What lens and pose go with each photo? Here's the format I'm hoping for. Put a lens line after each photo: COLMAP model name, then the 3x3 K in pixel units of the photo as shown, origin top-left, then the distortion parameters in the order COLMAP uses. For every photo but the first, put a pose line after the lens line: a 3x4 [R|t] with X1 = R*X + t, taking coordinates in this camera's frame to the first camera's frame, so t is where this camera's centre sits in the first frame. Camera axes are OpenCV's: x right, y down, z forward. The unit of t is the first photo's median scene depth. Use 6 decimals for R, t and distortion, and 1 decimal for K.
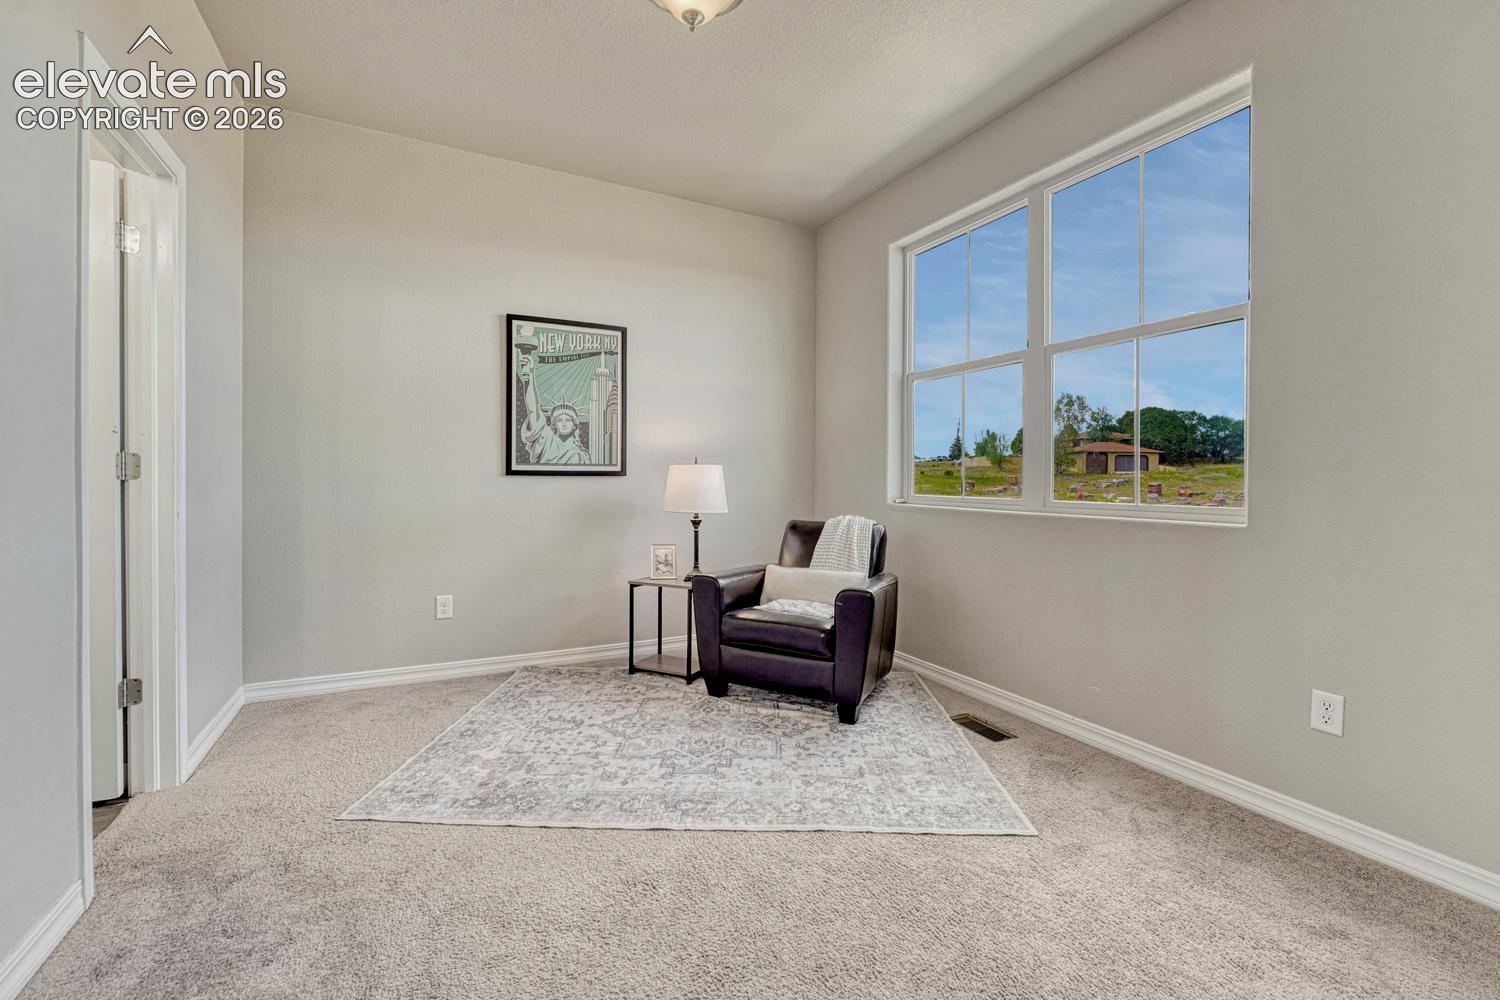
lens RADIAL K [[639.9, 0, 757.0], [0, 639.9, 460.5], [0, 0, 1]] dist [-0.004380, -0.000589]
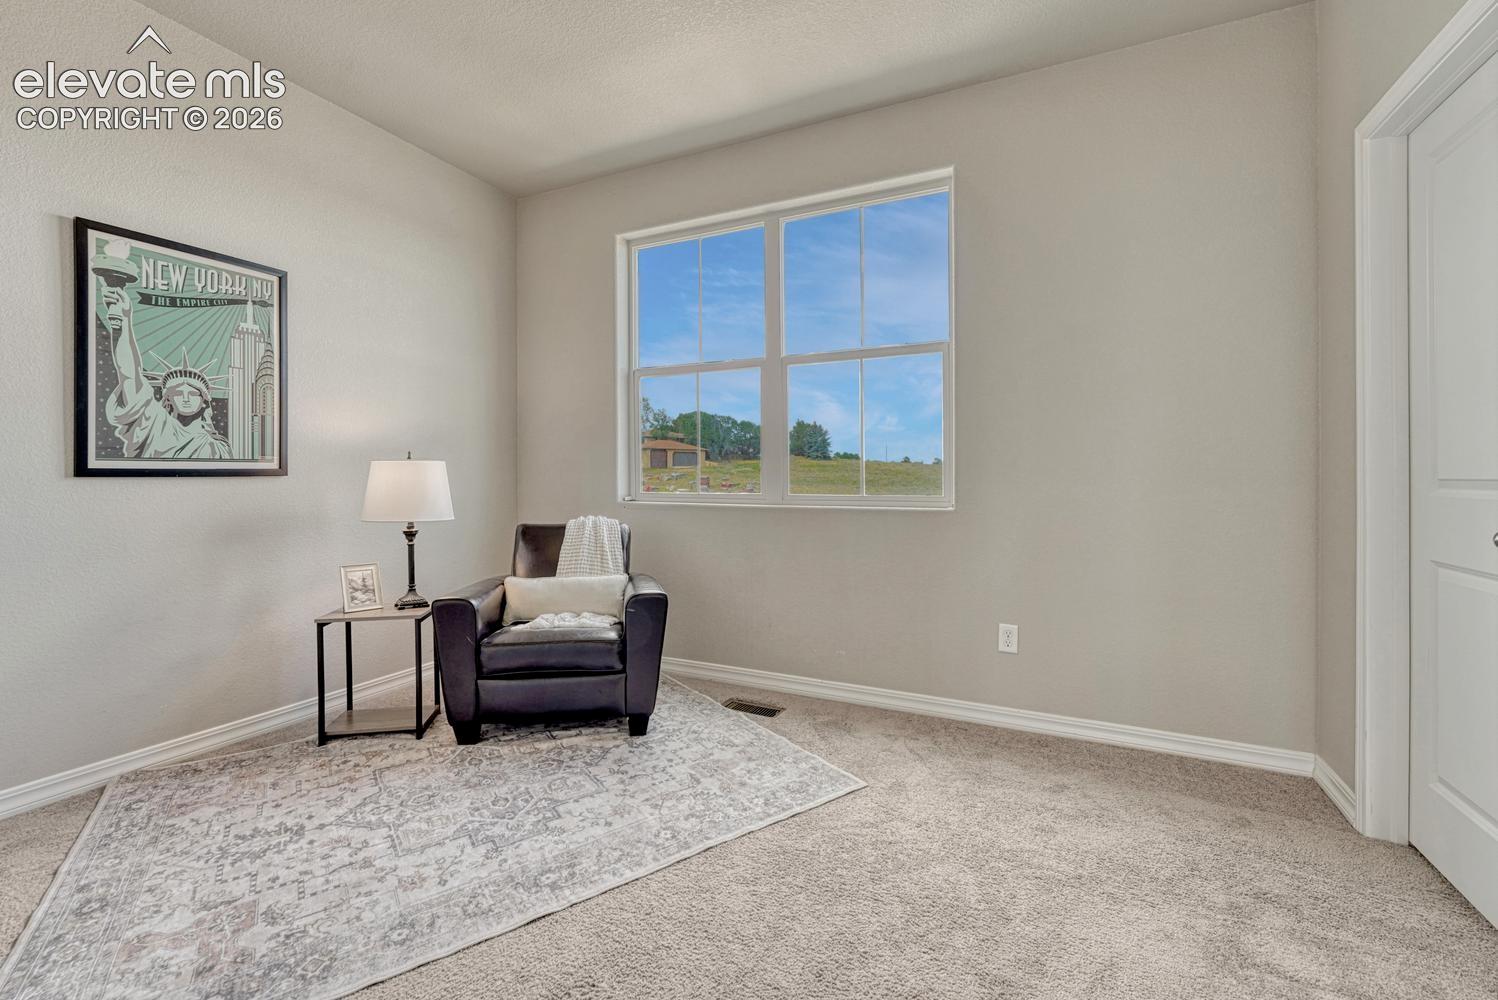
lens RADIAL K [[639.1, 0, 756.0], [0, 639.1, 460.5], [0, 0, 1]] dist [-0.004380, -0.000589]
pose [[0.801373, 0.005004, 0.598144, -0.256336], [-0.009377, 0.999947, 0.004198, -0.001725], [-0.598091, -0.008973, 0.801378, 0.124377]]
